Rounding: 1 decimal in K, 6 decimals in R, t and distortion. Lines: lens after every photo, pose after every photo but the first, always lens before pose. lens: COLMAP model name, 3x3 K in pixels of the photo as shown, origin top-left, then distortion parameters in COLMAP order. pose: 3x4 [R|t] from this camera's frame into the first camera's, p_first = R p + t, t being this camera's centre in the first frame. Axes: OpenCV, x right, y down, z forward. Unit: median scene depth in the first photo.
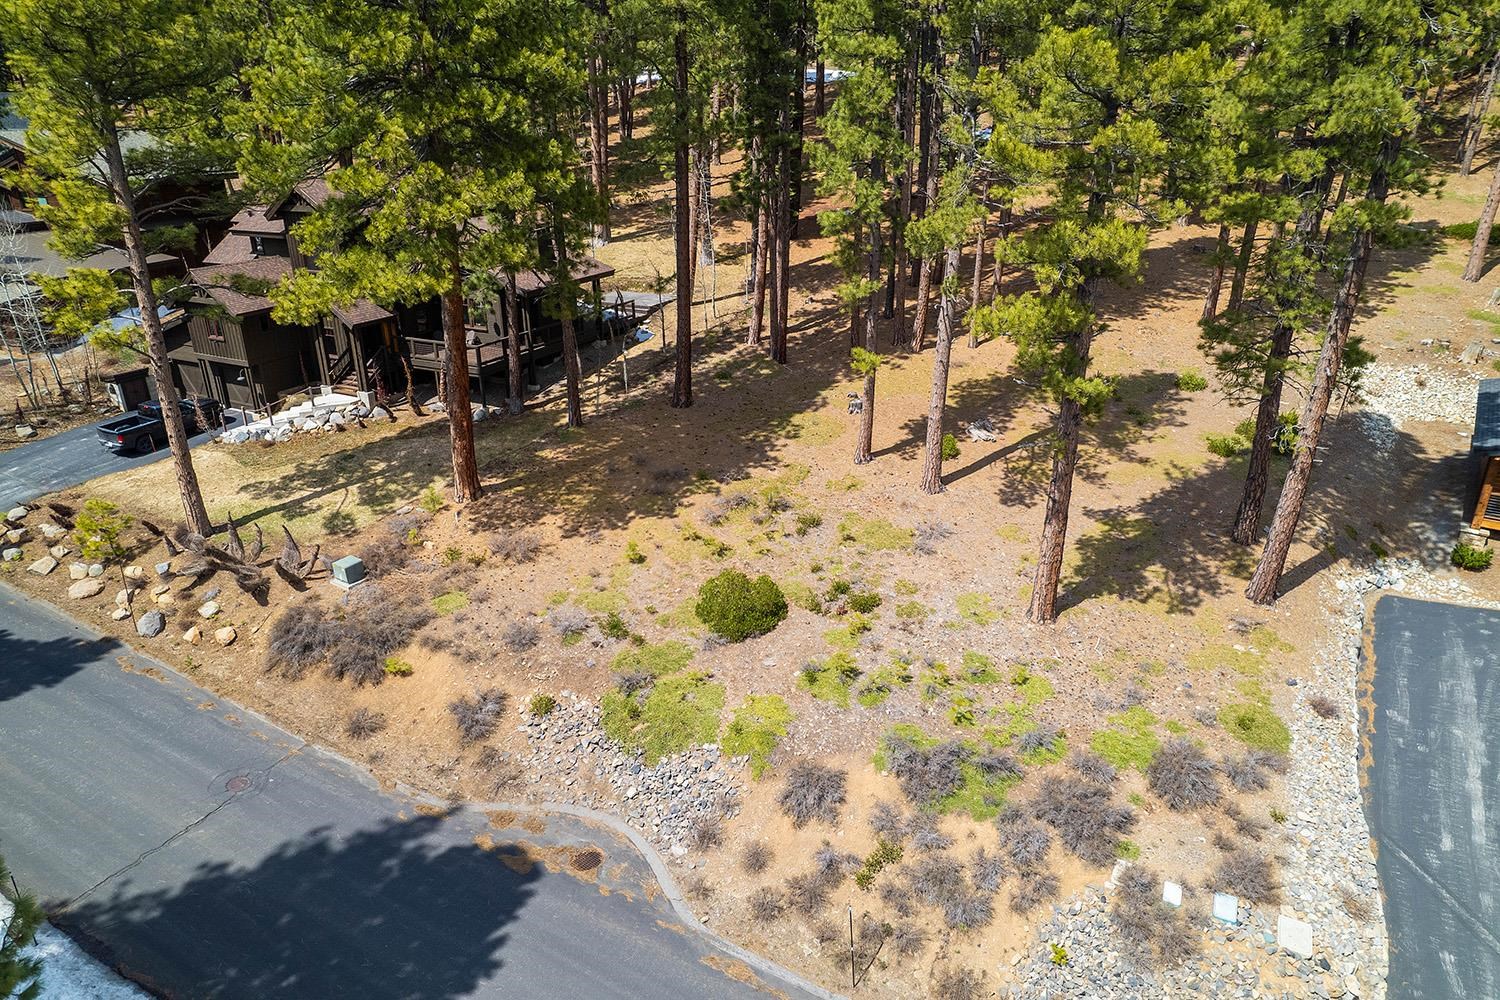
lens RADIAL K [[964.2, 0, 752.2], [0, 964.2, 506.2], [0, 0, 1]] dist [-0.079430, 0.077129]
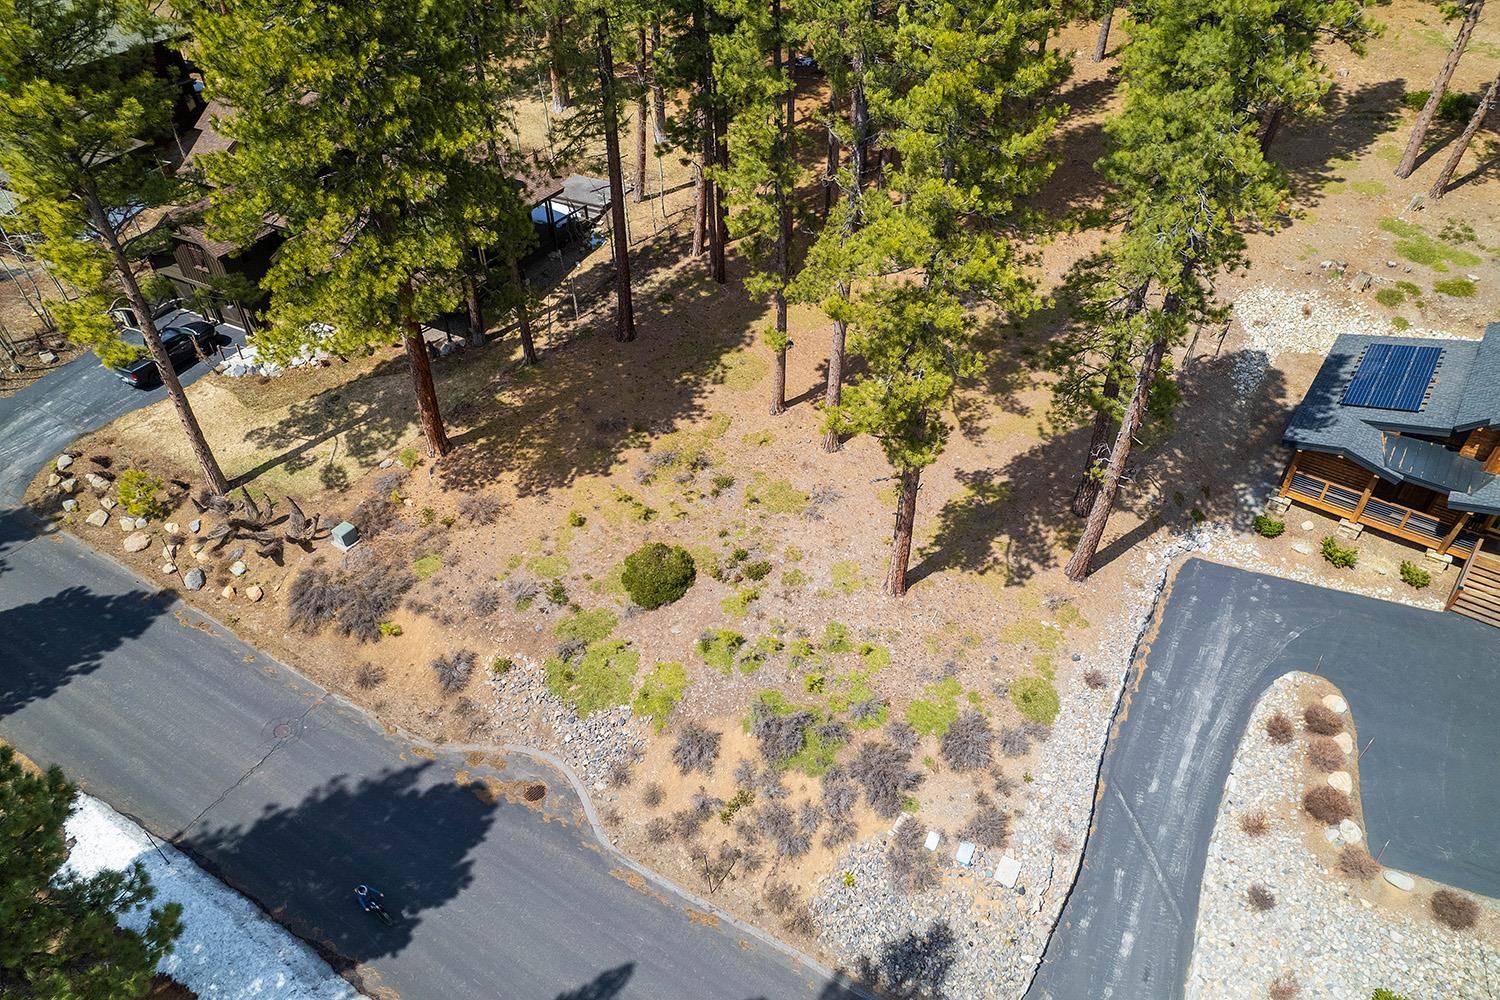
lens RADIAL K [[964.2, 0, 752.2], [0, 964.2, 506.2], [0, 0, 1]] dist [-0.079430, 0.077129]
pose [[0.999881, 0.006300, -0.014094, 0.128308], [-0.001839, 0.955055, 0.296422, -0.352544], [0.015328, -0.296361, 0.954953, -0.169768]]
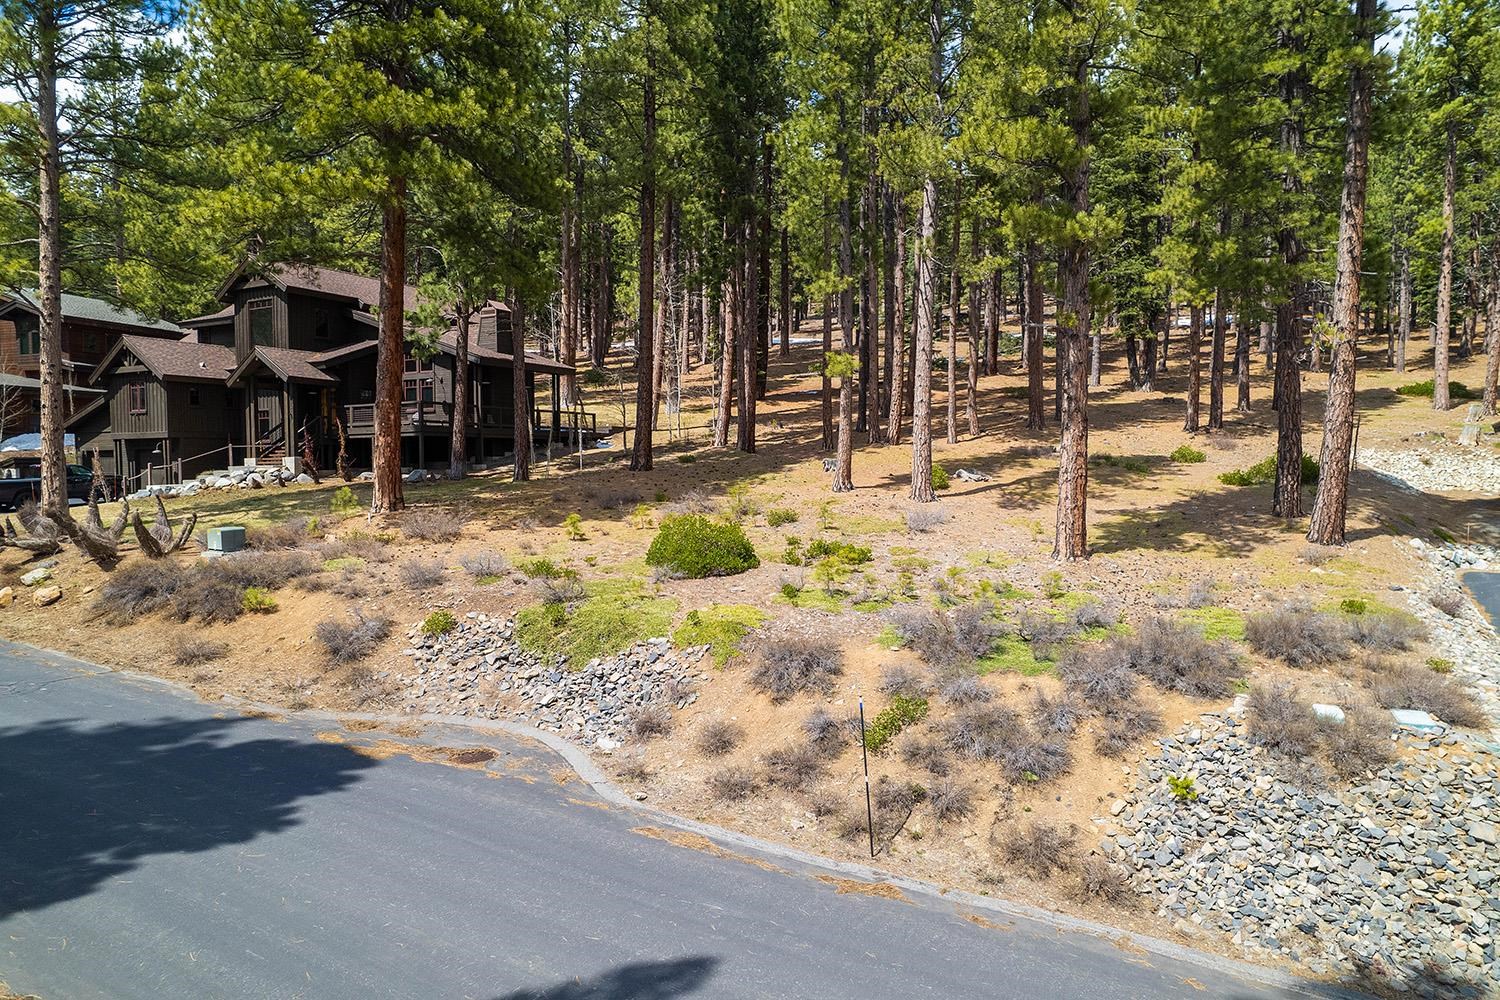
lens RADIAL K [[964.2, 0, 752.2], [0, 964.2, 506.2], [0, 0, 1]] dist [-0.079430, 0.077129]
pose [[0.999497, 0.000198, 0.031723, 0.004813], [0.010901, 0.936947, -0.349301, 0.347548], [-0.029792, 0.349471, 0.936473, 0.221886]]
